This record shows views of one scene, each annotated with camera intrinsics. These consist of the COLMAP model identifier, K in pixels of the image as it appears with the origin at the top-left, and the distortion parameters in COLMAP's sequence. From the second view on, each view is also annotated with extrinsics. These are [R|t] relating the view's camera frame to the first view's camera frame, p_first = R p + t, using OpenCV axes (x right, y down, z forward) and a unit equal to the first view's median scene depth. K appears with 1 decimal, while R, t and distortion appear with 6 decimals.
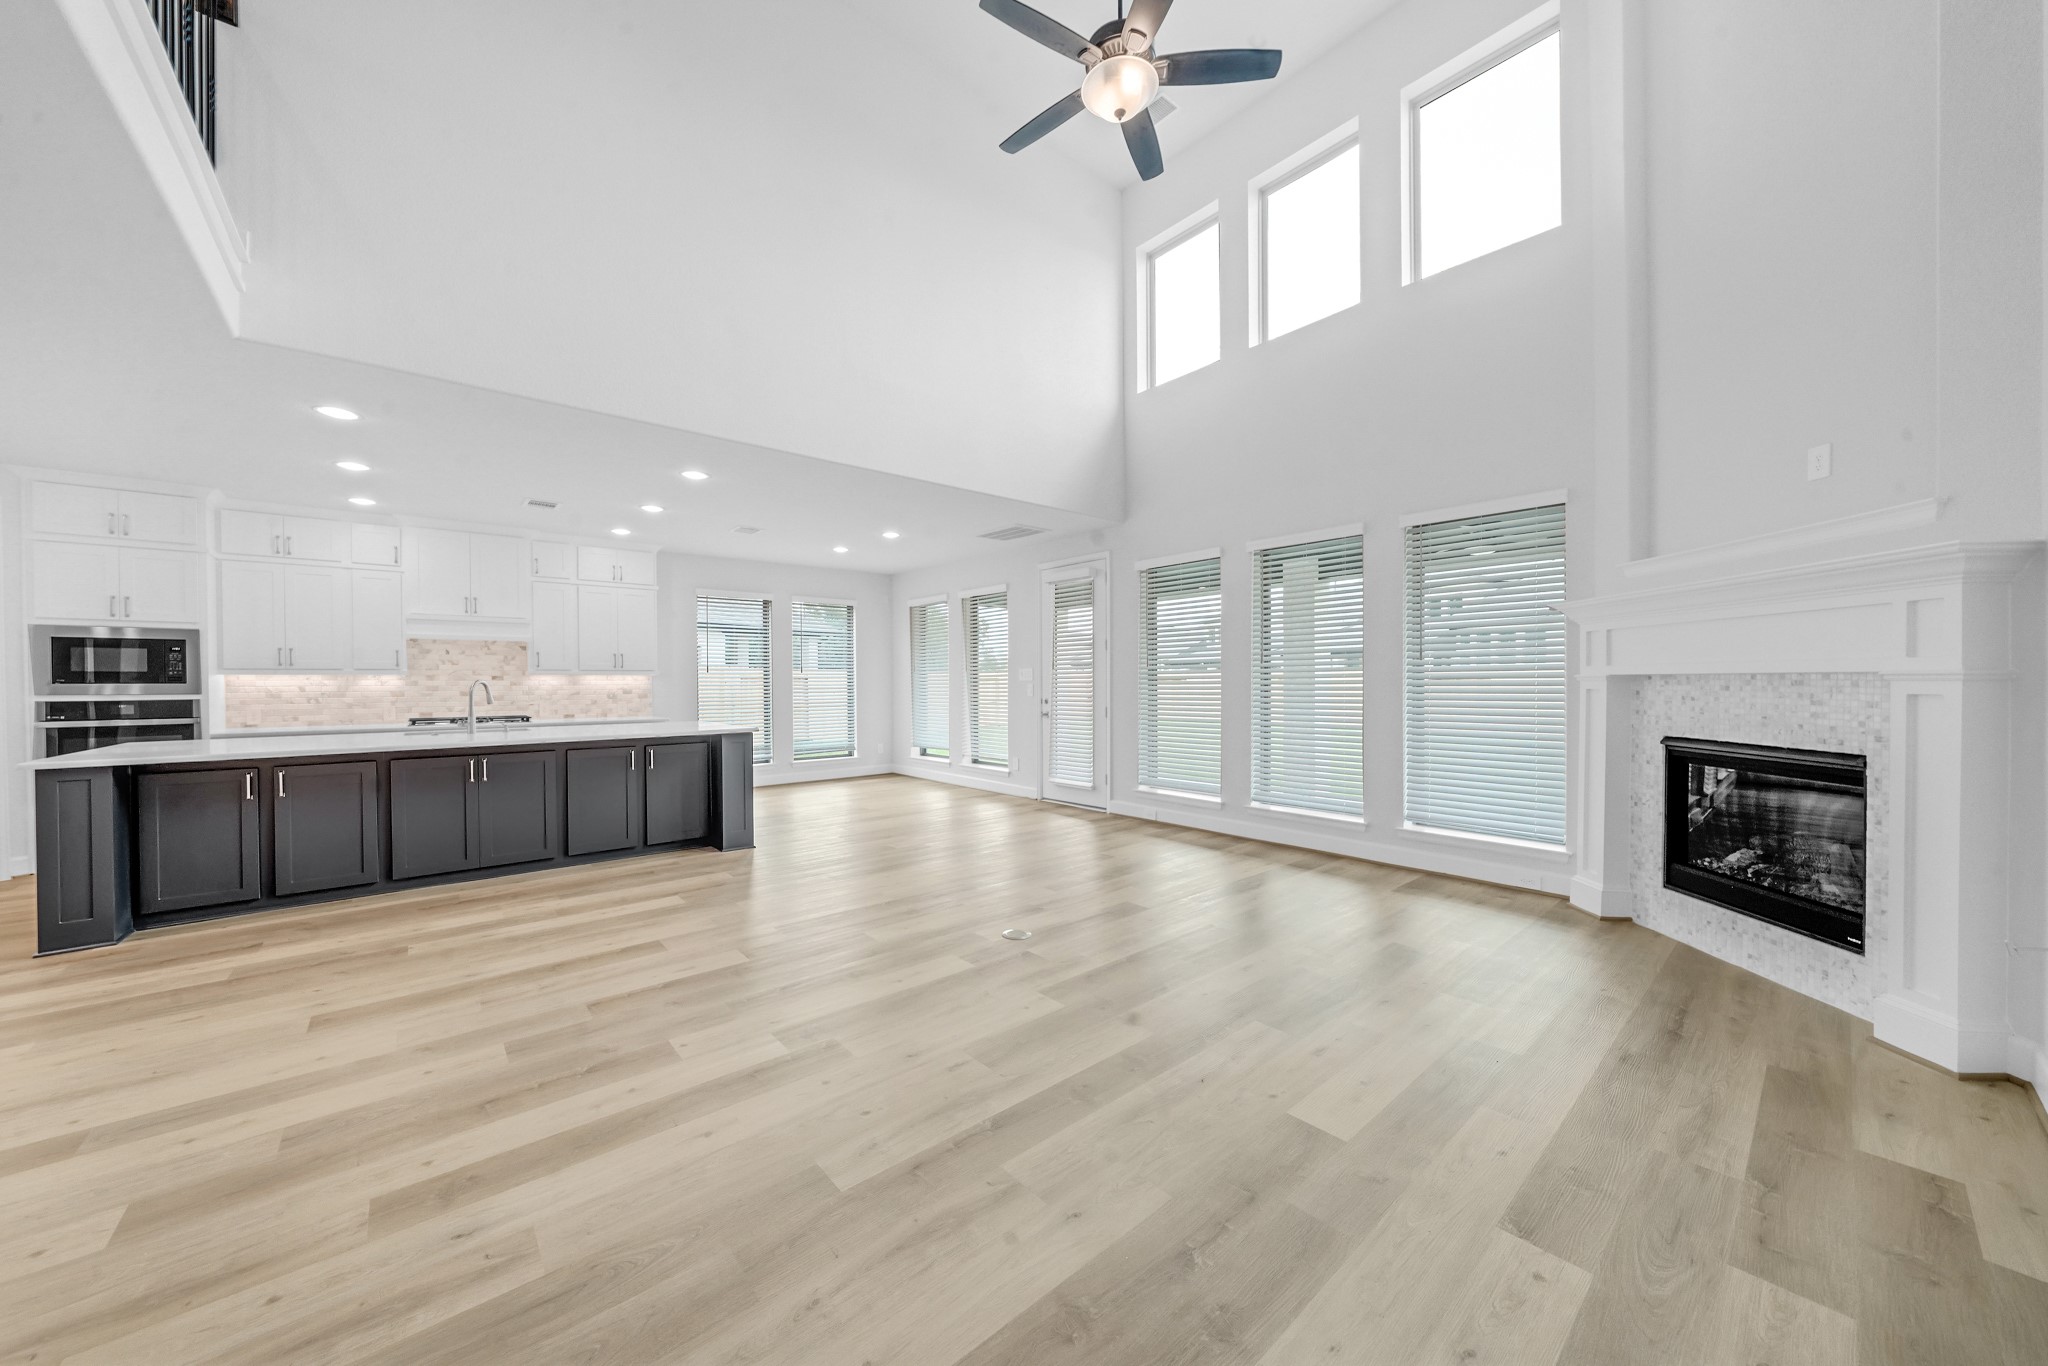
lens RADIAL K [[708.5, 0, 1001.7], [0, 708.5, 698.8], [0, 0, 1]] dist [-0.006732, -0.000132]
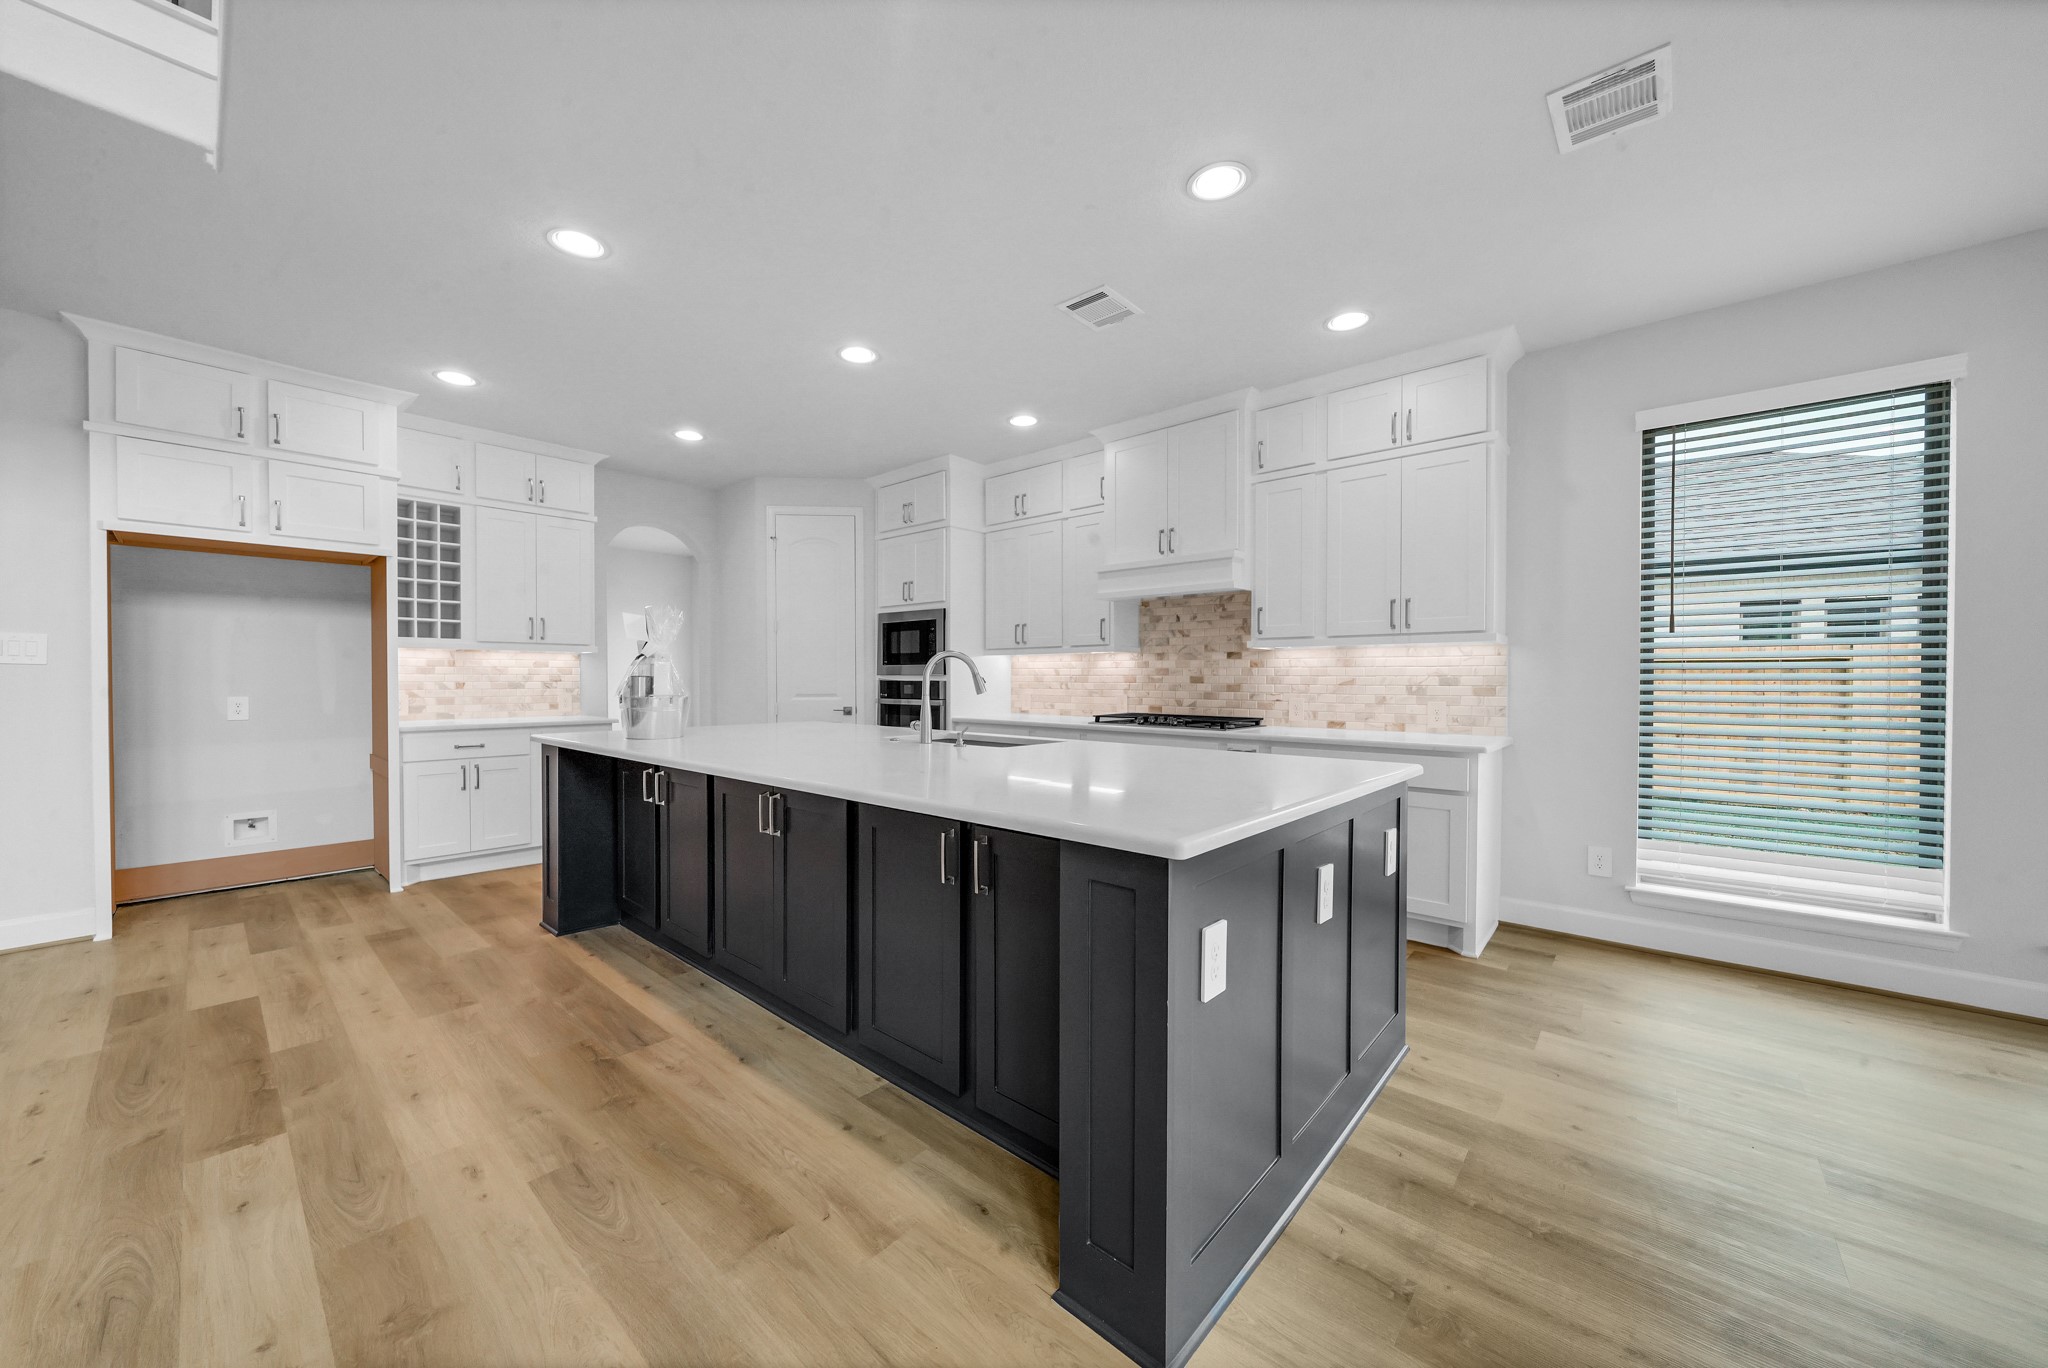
lens RADIAL K [[735.4, 0, 1013.9], [0, 735.4, 688.3], [0, 0, 1]] dist [-0.004417, 0.000176]
pose [[0.158777, 0.016604, -0.987175, -0.115391], [-0.027564, 0.999543, 0.012379, -0.003392], [0.986930, 0.025245, 0.159162, 0.766714]]
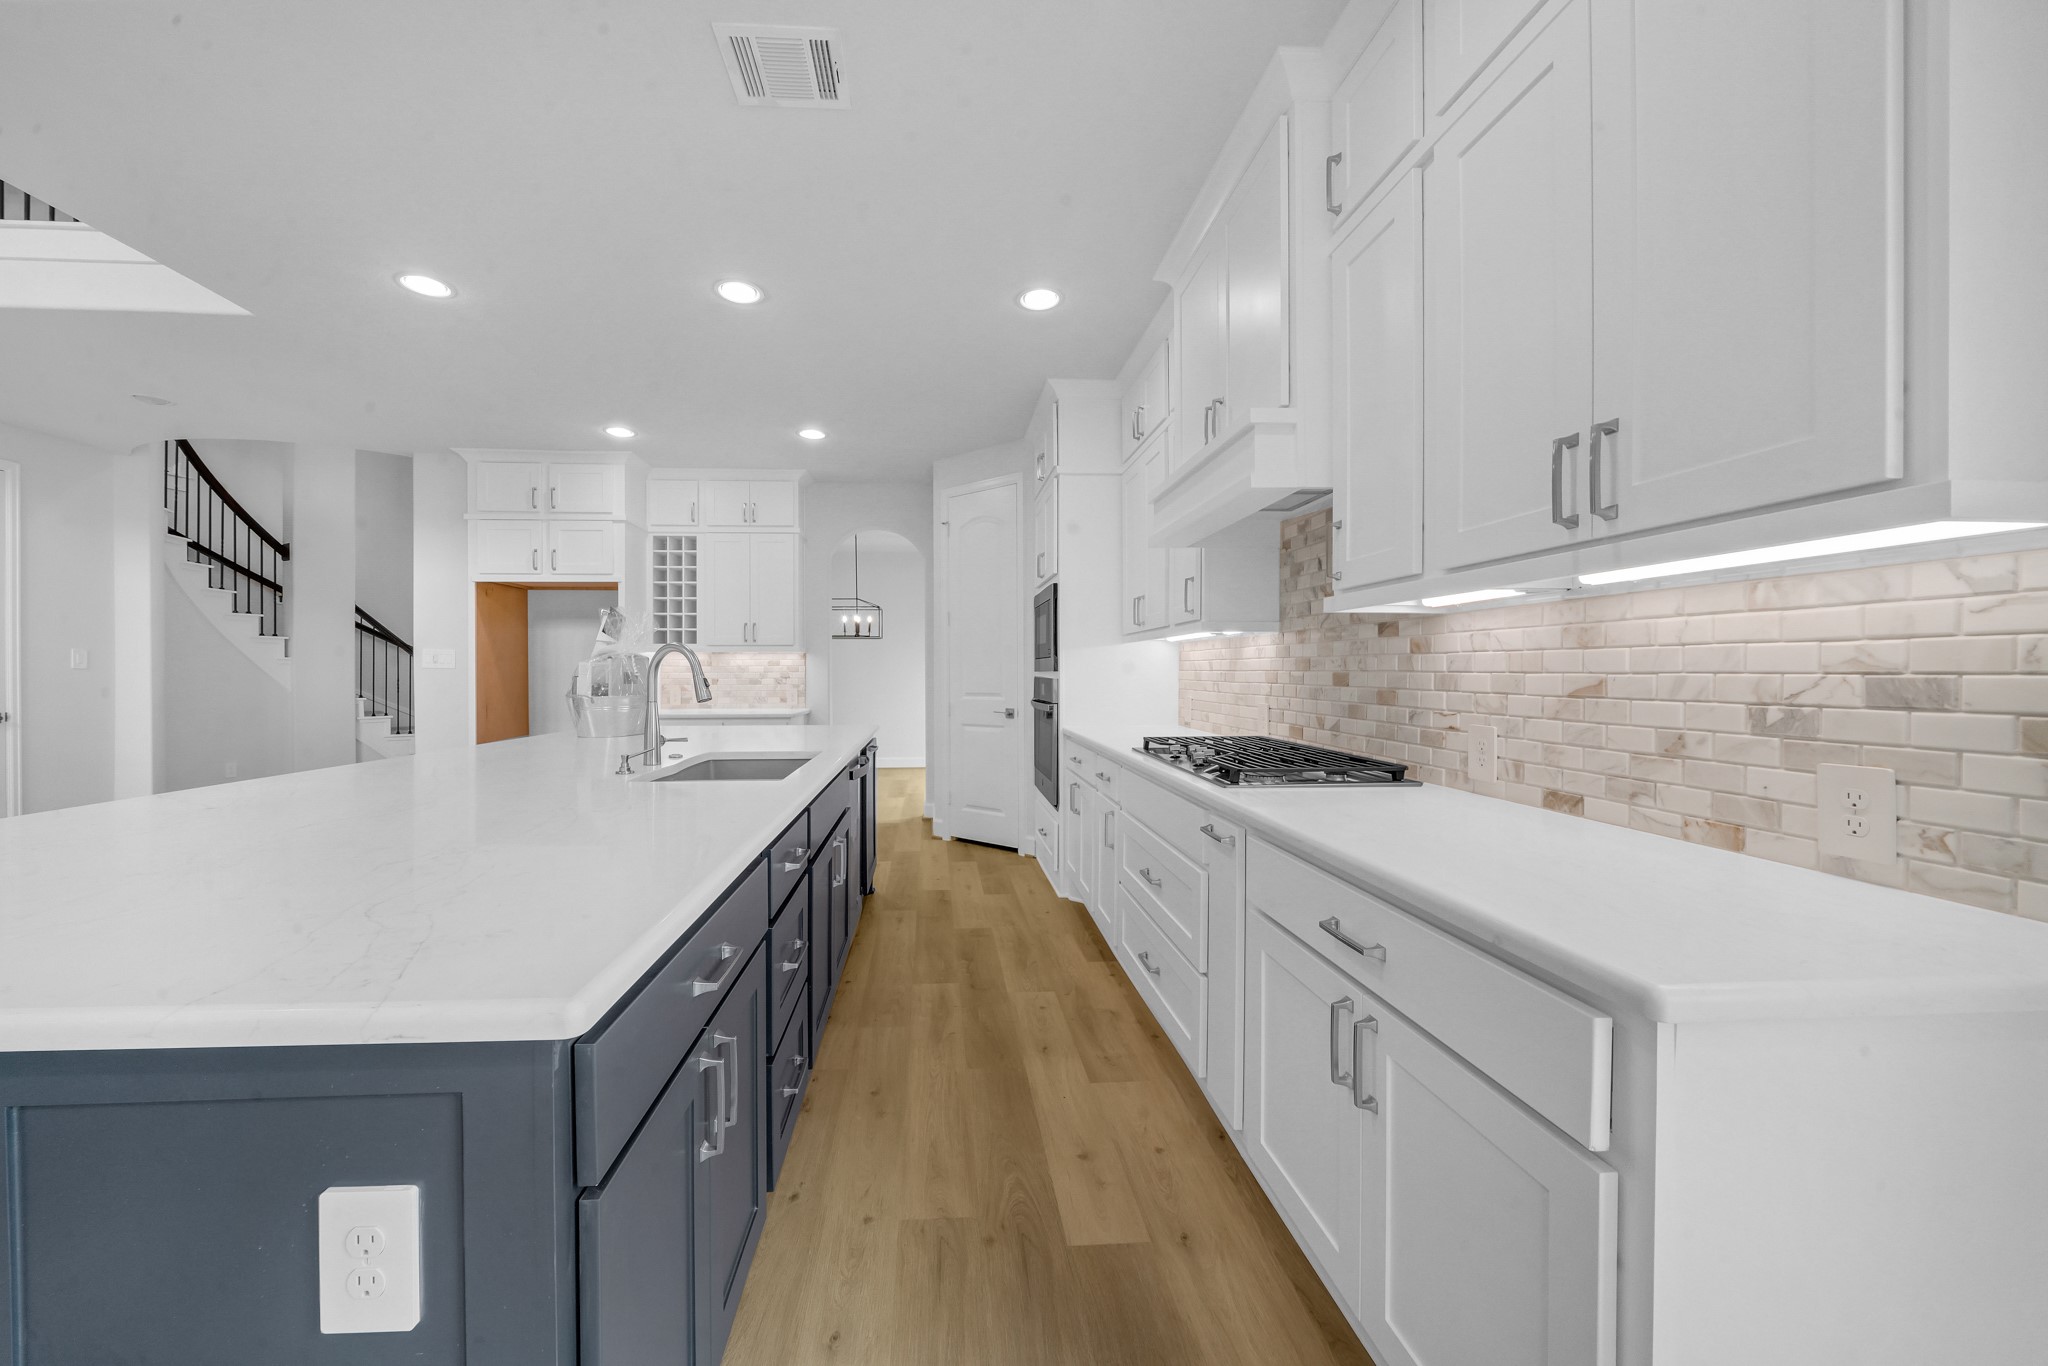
lens RADIAL K [[735.4, 0, 969.8], [0, 735.4, 675.4], [0, 0, 1]] dist [-0.004417, 0.000176]
pose [[-0.588744, 0.009146, -0.808268, -0.391407], [-0.016069, 0.999606, 0.023016, -0.015444], [0.808160, 0.026538, -0.588365, 1.129118]]
